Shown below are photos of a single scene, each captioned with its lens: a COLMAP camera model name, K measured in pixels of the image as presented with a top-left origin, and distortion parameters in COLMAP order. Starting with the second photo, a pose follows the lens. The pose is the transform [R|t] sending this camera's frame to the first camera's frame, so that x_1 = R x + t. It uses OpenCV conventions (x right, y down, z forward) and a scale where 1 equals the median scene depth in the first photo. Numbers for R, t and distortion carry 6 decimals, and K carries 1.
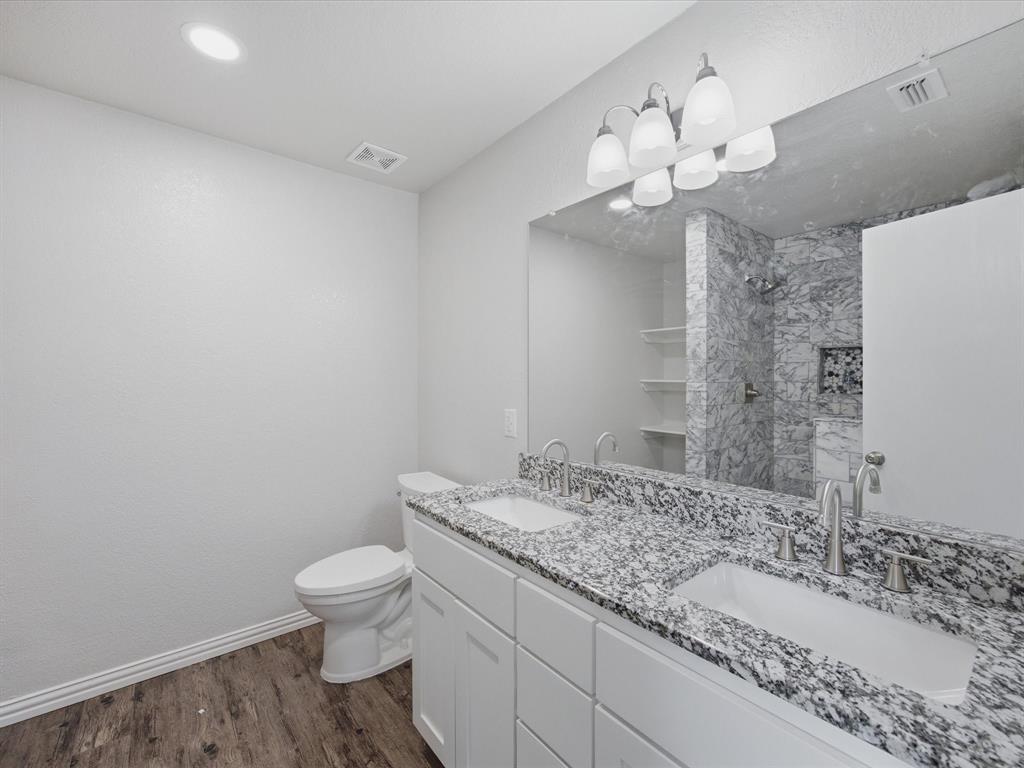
lens RADIAL K [[454.3, 0, 519.1], [0, 454.3, 378.0], [0, 0, 1]] dist [-0.012187, 0.002649]
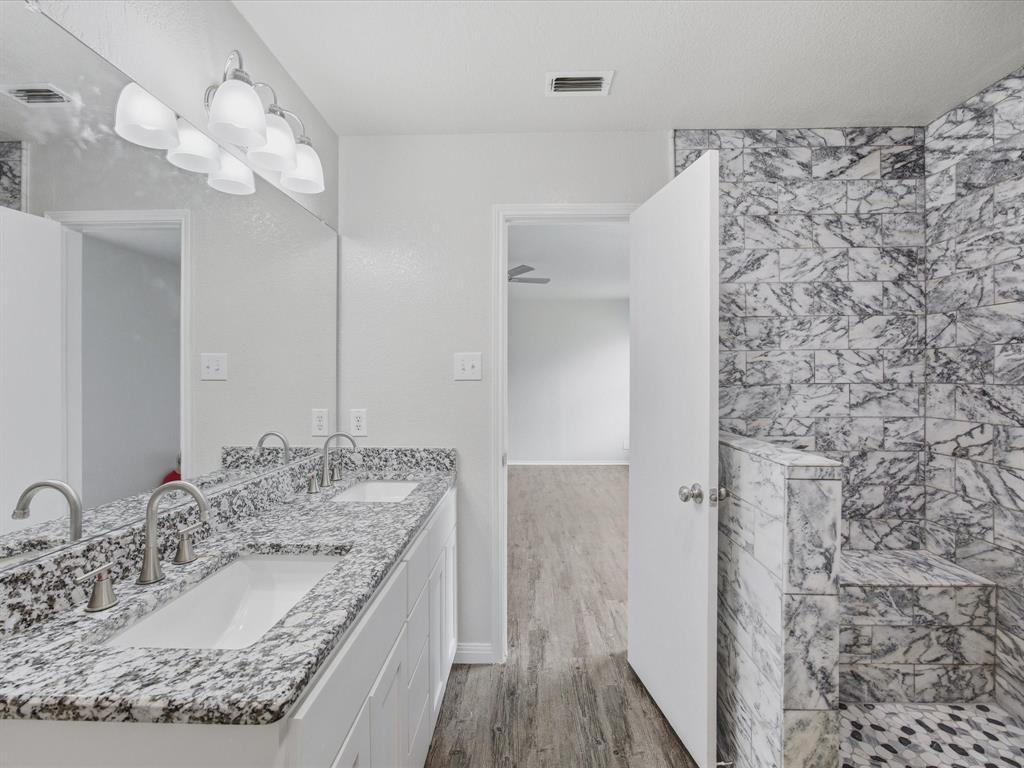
lens RADIAL K [[454.3, 0, 515.9], [0, 454.3, 380.4], [0, 0, 1]] dist [-0.012187, 0.002649]
pose [[-0.757661, -0.005267, 0.652627, -0.736714], [0.003251, 0.999925, 0.011843, -0.003932], [-0.652640, 0.011094, -0.757587, 1.326623]]
